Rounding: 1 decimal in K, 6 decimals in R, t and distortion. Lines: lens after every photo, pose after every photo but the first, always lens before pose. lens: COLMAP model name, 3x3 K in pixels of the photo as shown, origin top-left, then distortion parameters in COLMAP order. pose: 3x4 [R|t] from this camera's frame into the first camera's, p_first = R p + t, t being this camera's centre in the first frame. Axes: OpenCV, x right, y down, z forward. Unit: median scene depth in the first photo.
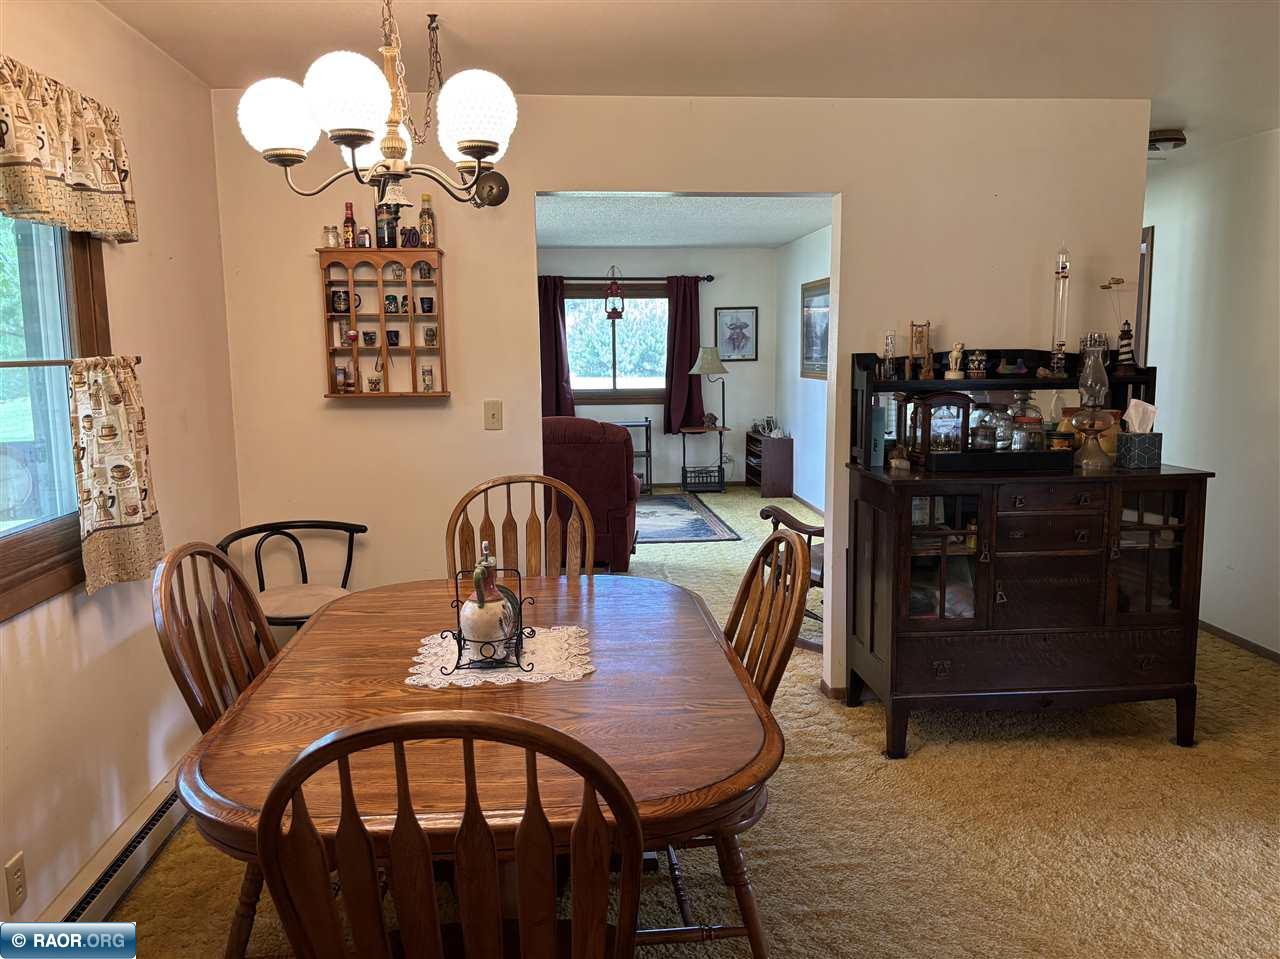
lens RADIAL K [[973.8, 0, 631.3], [0, 973.8, 482.1], [0, 0, 1]] dist [0.052542, -0.070124]
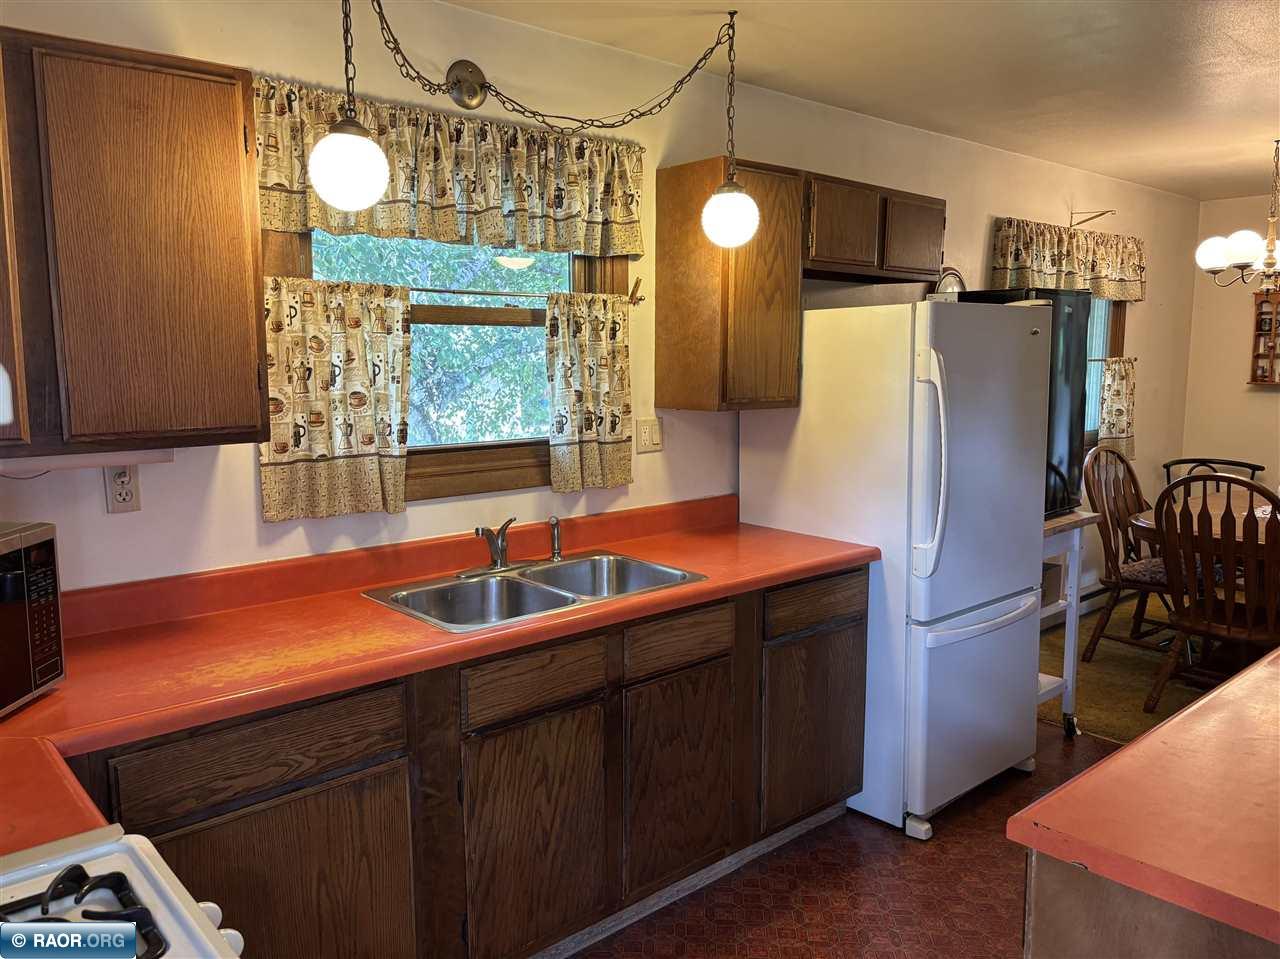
lens RADIAL K [[973.8, 0, 629.5], [0, 973.8, 486.3], [0, 0, 1]] dist [0.052542, -0.070124]
pose [[0.599222, 0.118020, -0.791836, 0.384788], [-0.114482, 0.991541, 0.061151, 0.099159], [0.792356, 0.054008, 0.607664, -0.790730]]
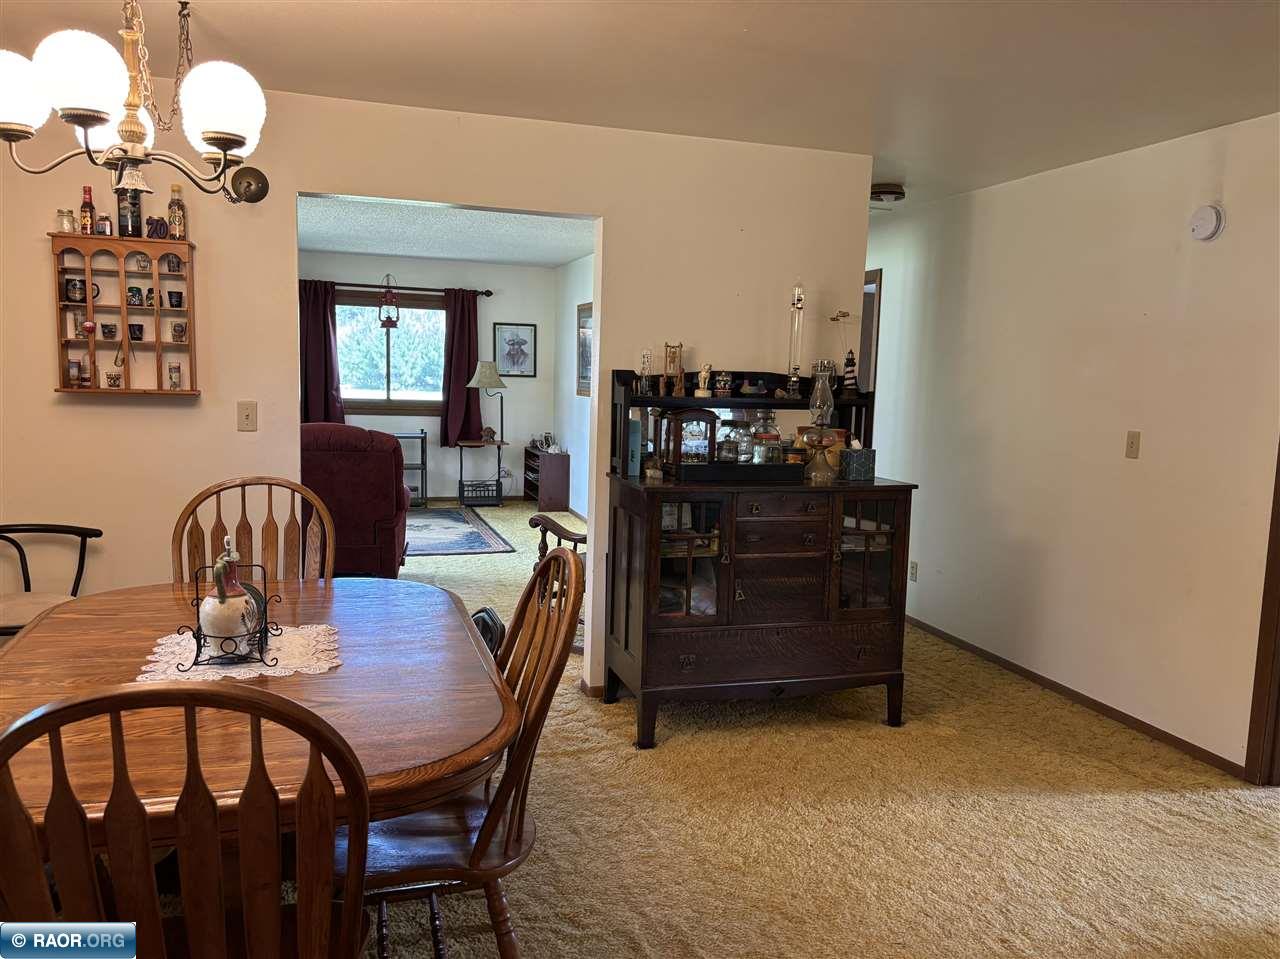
lens RADIAL K [[973.8, 0, 638.9], [0, 973.8, 489.0], [0, 0, 1]] dist [0.052542, -0.070124]
pose [[0.974083, 0.012355, 0.225851, 0.018215], [-0.009582, 0.999865, -0.013371, 0.013218], [-0.225986, 0.010860, 0.974070, -0.036967]]
